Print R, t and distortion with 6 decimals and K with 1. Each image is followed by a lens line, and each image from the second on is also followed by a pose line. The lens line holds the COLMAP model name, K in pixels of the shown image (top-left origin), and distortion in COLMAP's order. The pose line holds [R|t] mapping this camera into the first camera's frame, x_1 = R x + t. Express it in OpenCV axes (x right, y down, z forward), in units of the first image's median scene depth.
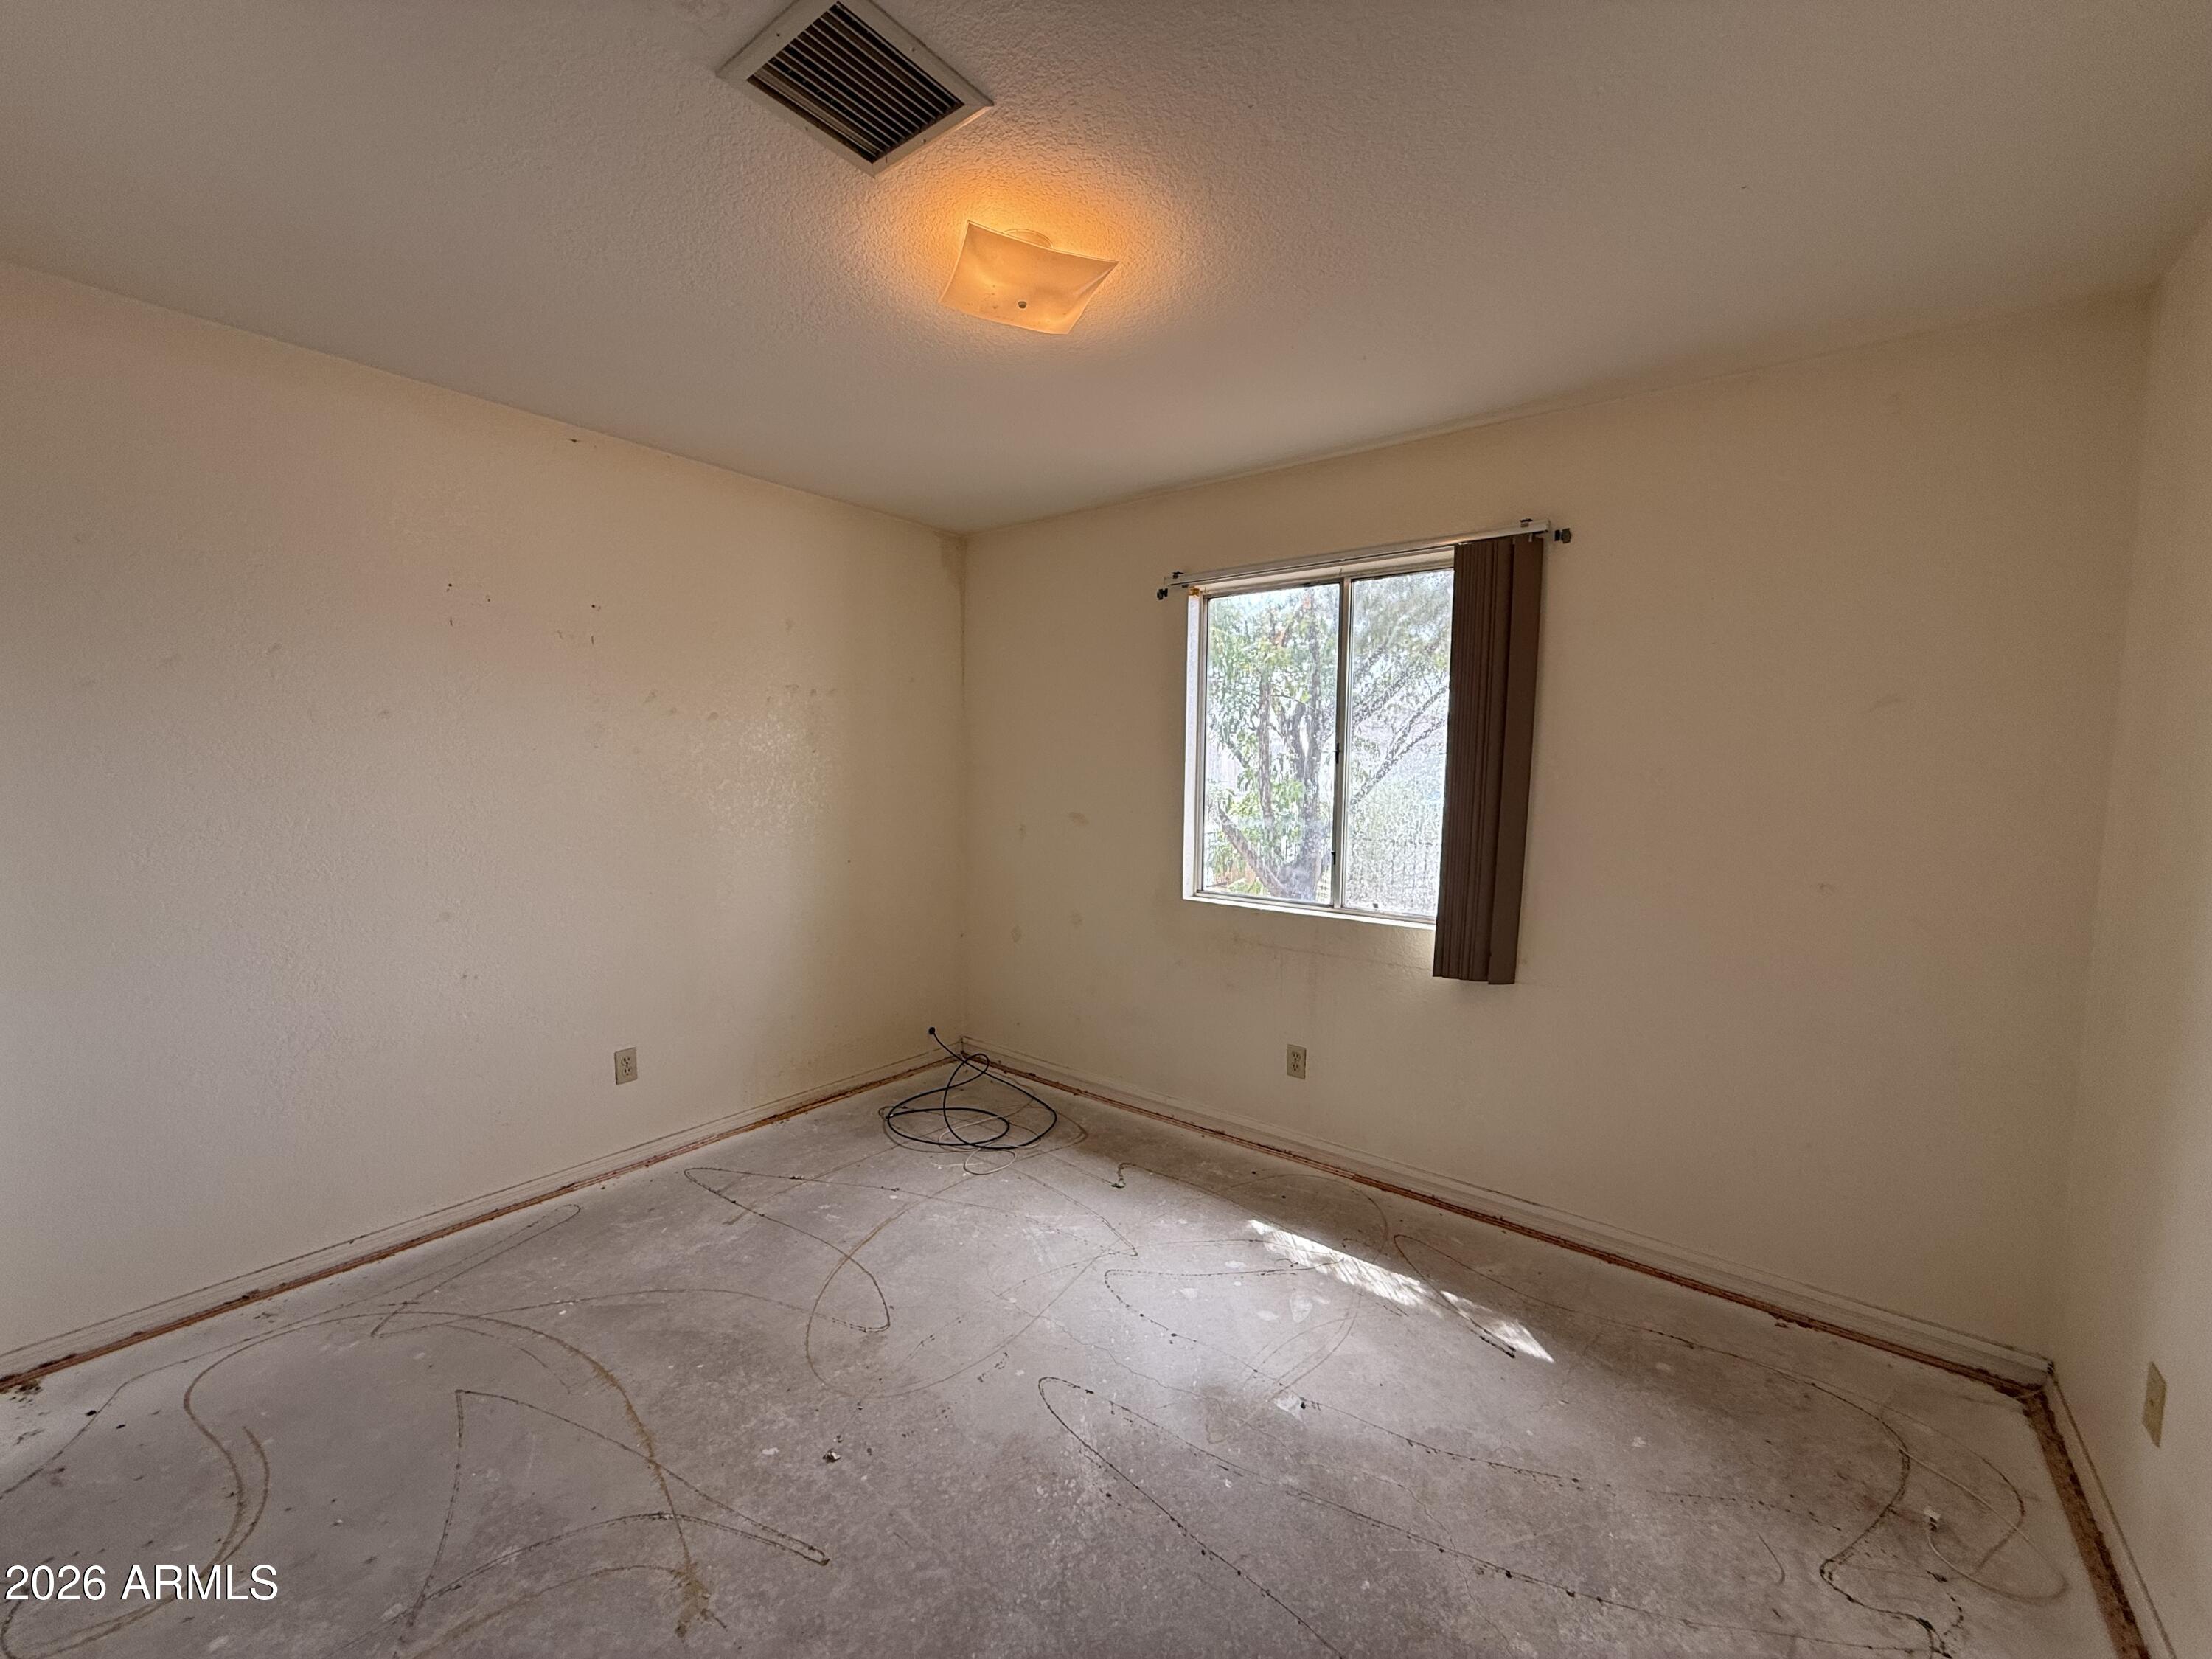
lens RADIAL K [[882.7, 0, 1098.3], [0, 882.7, 832.7], [0, 0, 1]] dist [-0.001070, -0.000263]
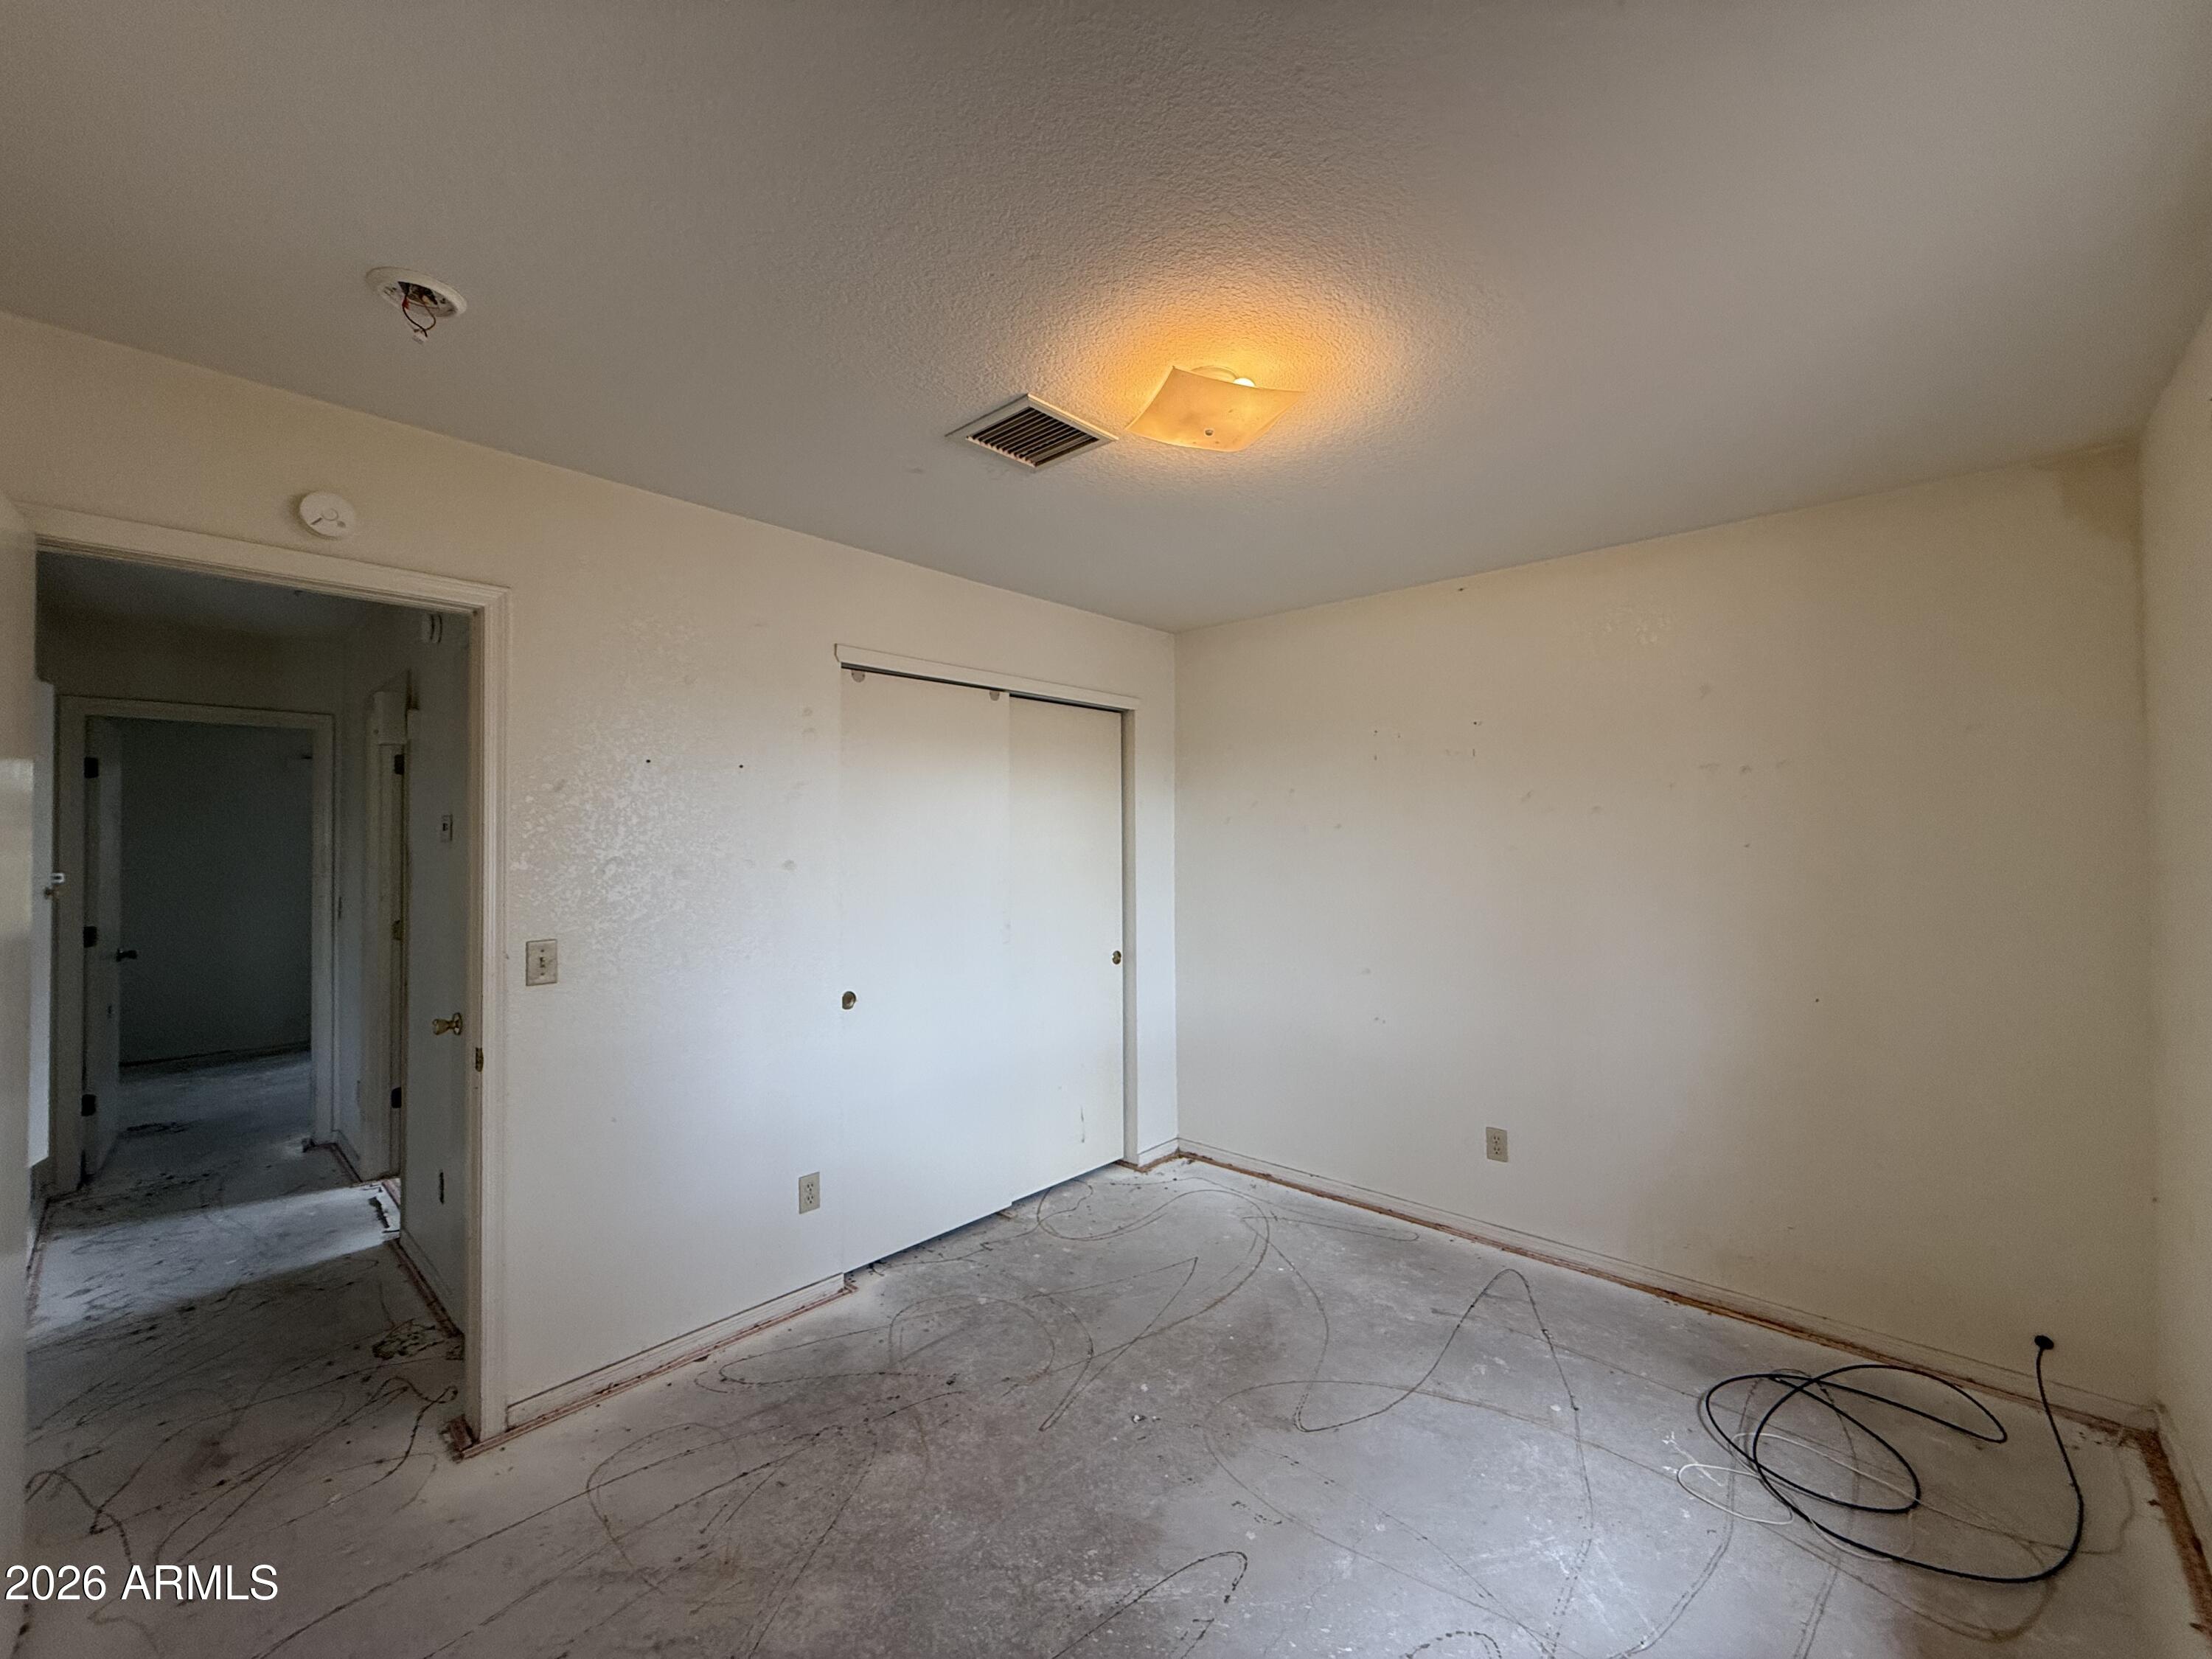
lens RADIAL K [[882.7, 0, 1100.0], [0, 882.7, 833.3], [0, 0, 1]] dist [-0.001070, -0.000263]
pose [[-0.081621, -0.024376, -0.996365, 0.692551], [-0.077497, 0.996829, -0.018039, -0.064019], [0.993646, 0.075743, -0.083251, 0.711278]]
